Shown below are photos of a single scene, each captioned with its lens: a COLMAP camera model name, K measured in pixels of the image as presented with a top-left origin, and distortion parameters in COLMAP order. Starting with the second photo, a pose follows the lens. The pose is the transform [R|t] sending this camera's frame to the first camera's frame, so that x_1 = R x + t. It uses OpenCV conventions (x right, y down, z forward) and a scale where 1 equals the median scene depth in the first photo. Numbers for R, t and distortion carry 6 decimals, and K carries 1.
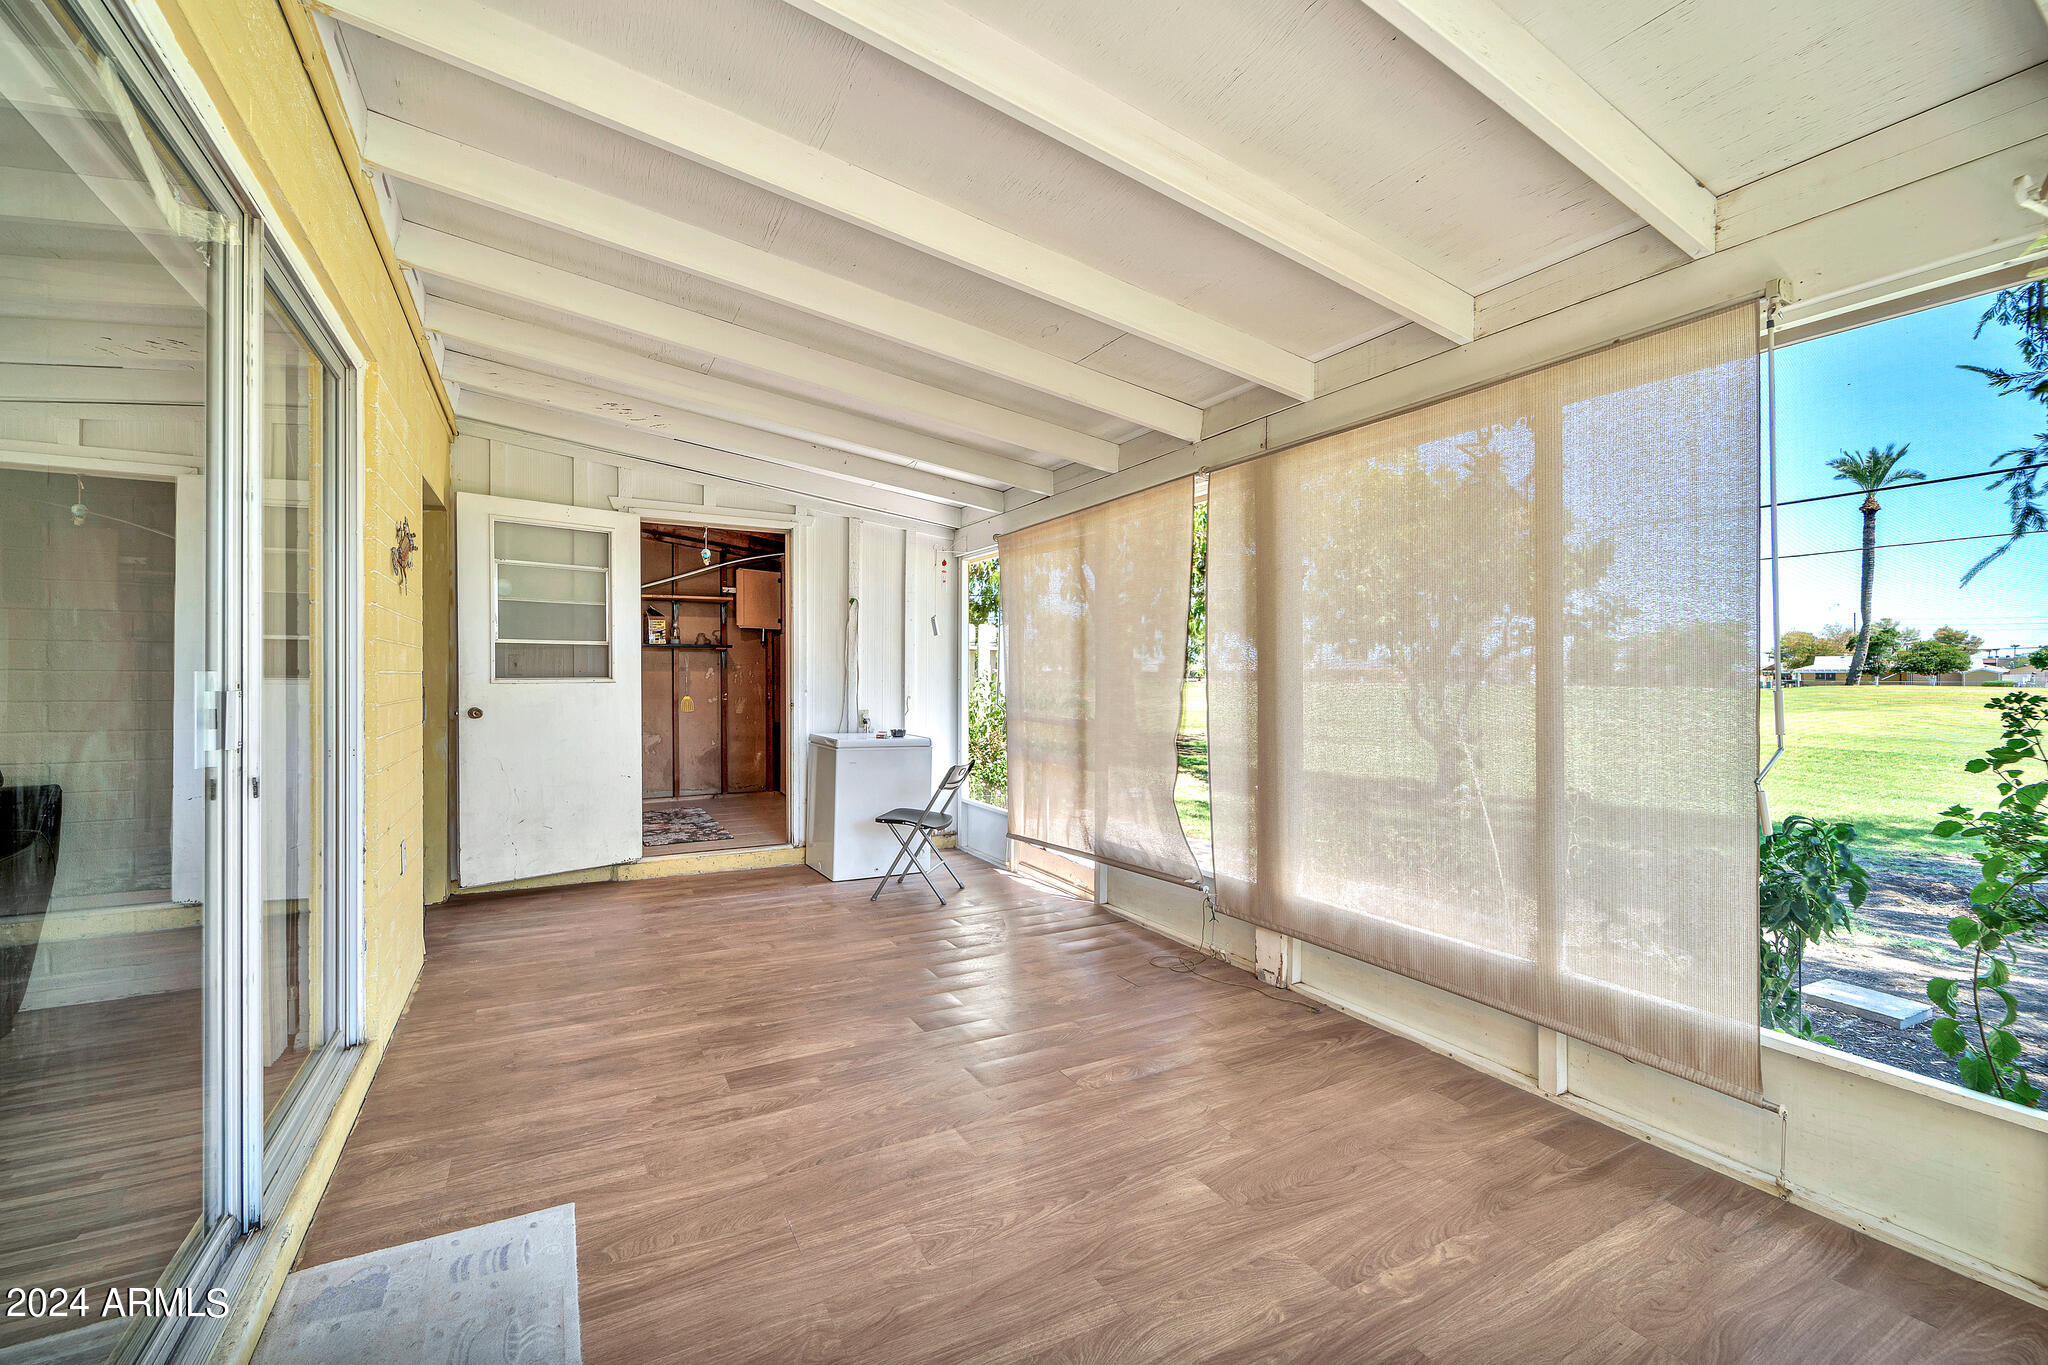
lens RADIAL K [[831.1, 0, 1009.4], [0, 831.1, 675.4], [0, 0, 1]] dist [0.003076, -0.002135]
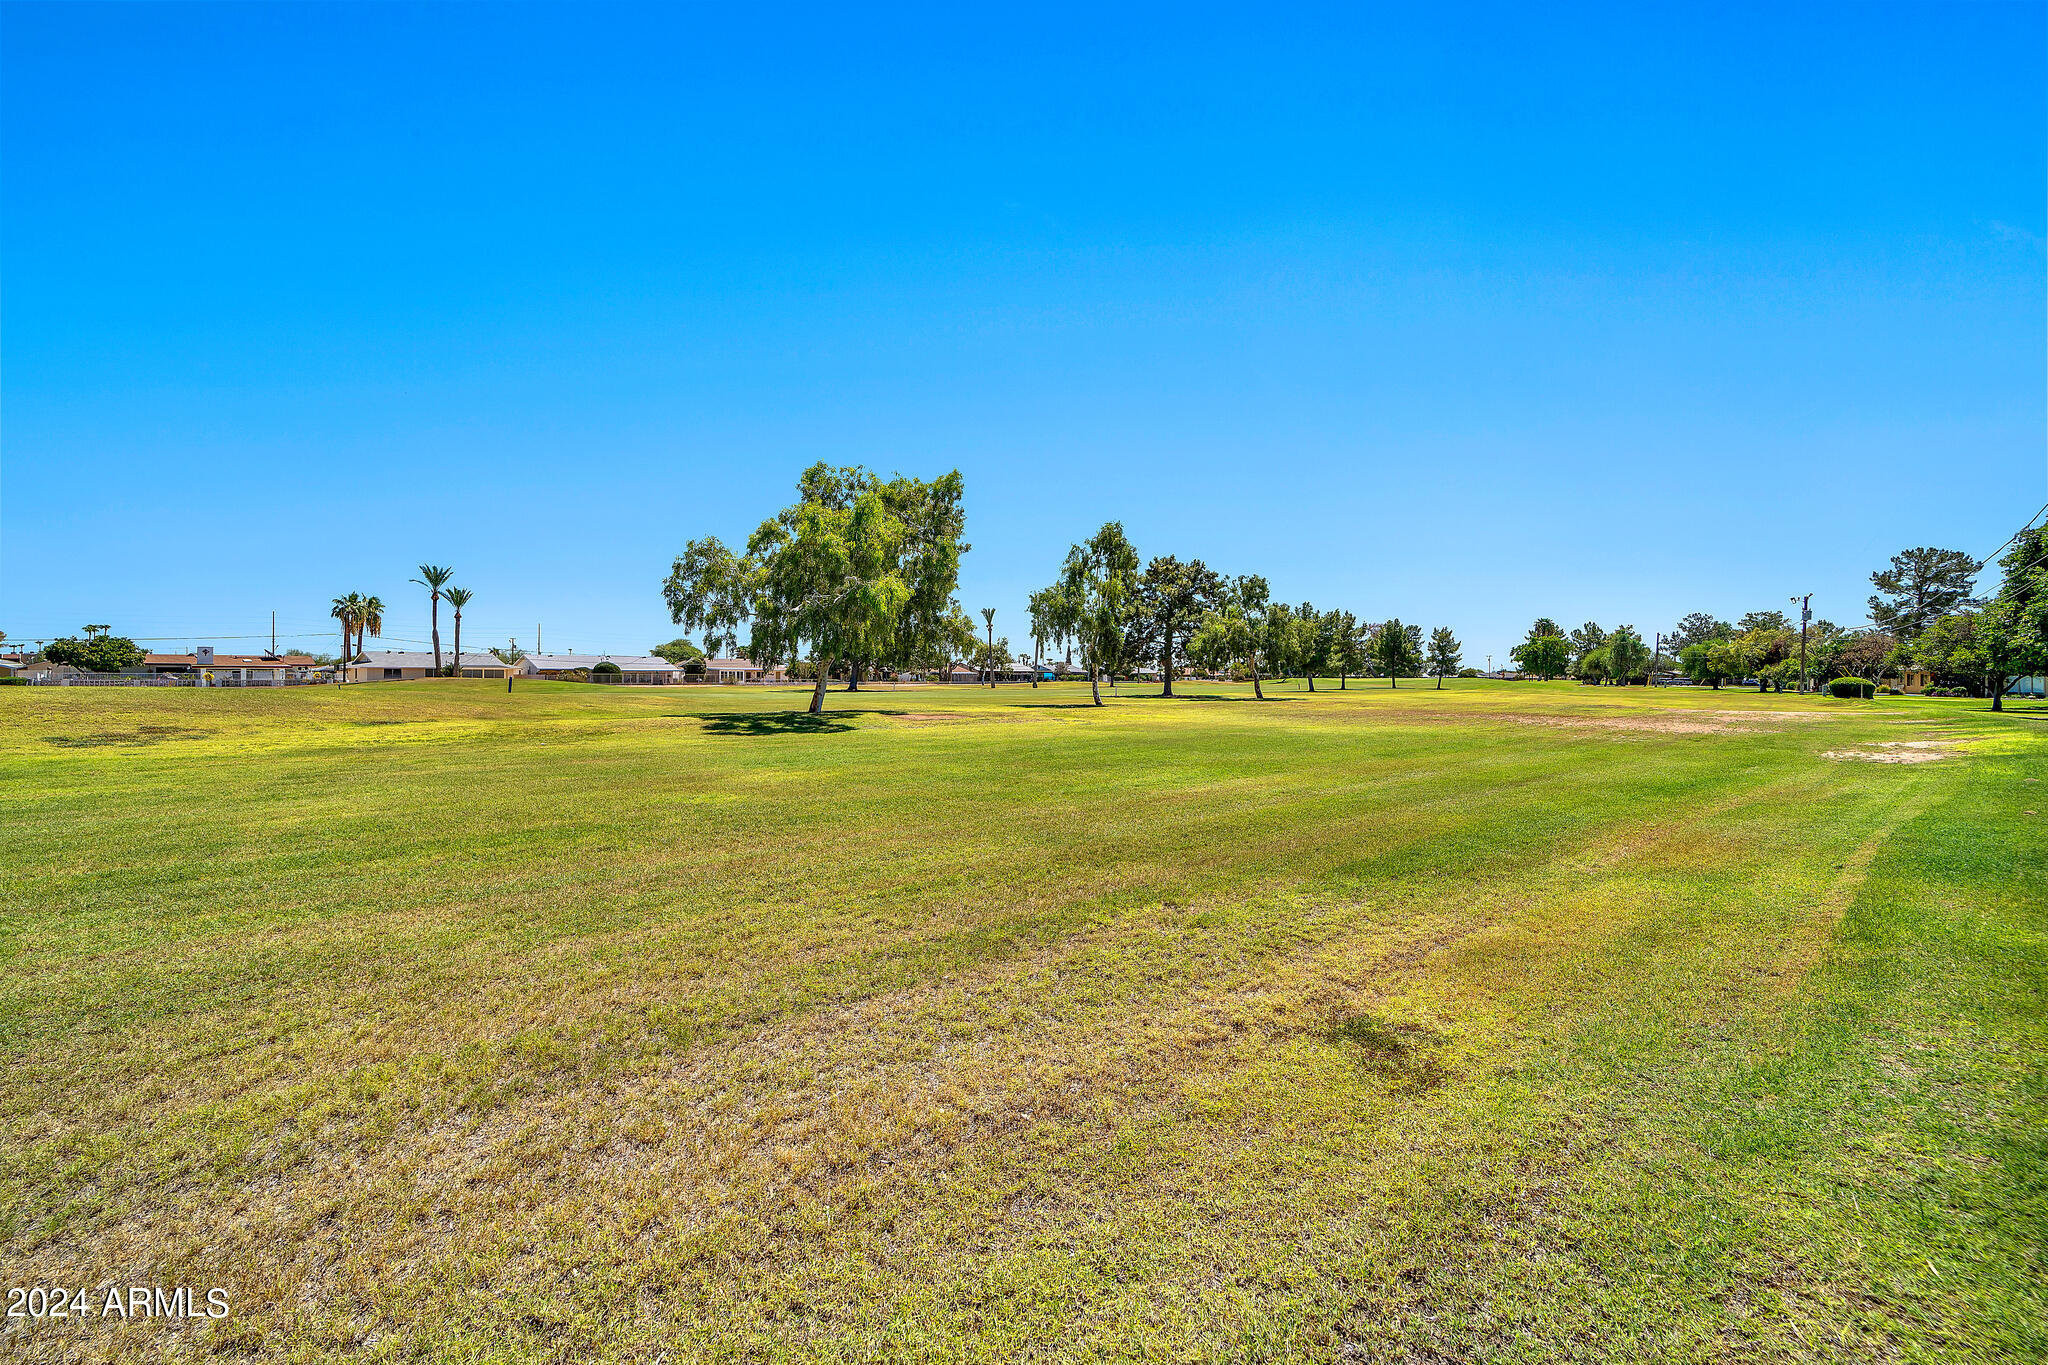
lens RADIAL K [[831.1, 0, 1009.4], [0, 831.1, 675.4], [0, 0, 1]] dist [0.003076, -0.002135]
pose [[-0.166902, -0.001085, 0.985973, 0.161158], [-0.002178, 0.999997, 0.000732, 0.001156], [-0.985971, -0.002025, -0.166904, 0.120496]]
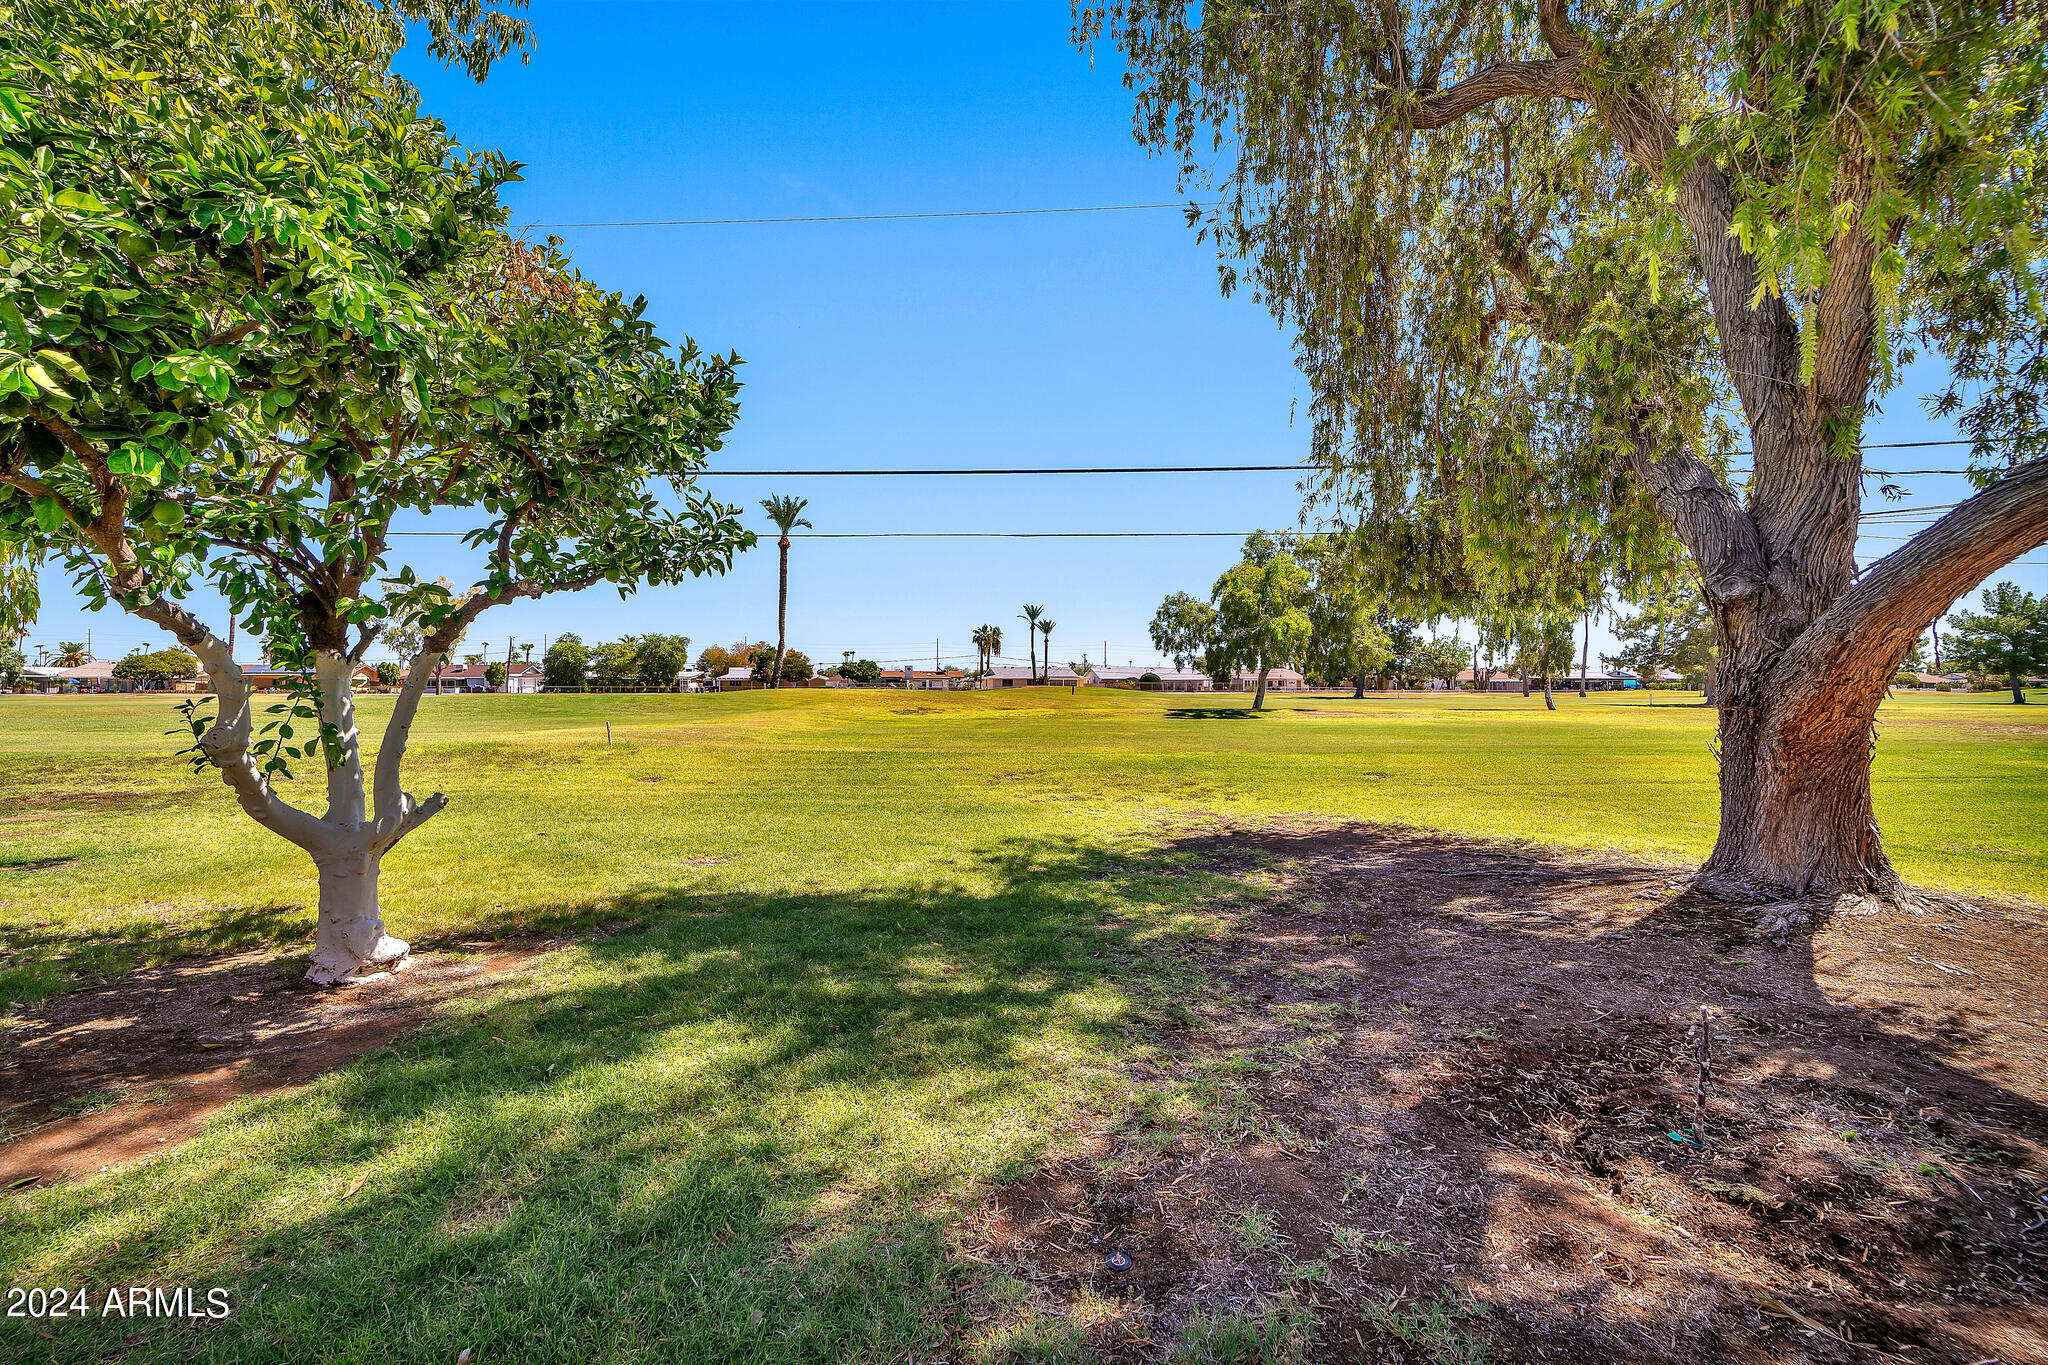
lens RADIAL K [[831.1, 0, 1009.4], [0, 831.1, 675.4], [0, 0, 1]] dist [0.003076, -0.002135]
pose [[0.449322, 0.007874, 0.893335, 0.034304], [0.000589, 0.999958, -0.009110, 0.001489], [-0.893369, 0.004619, 0.449299, 0.059460]]
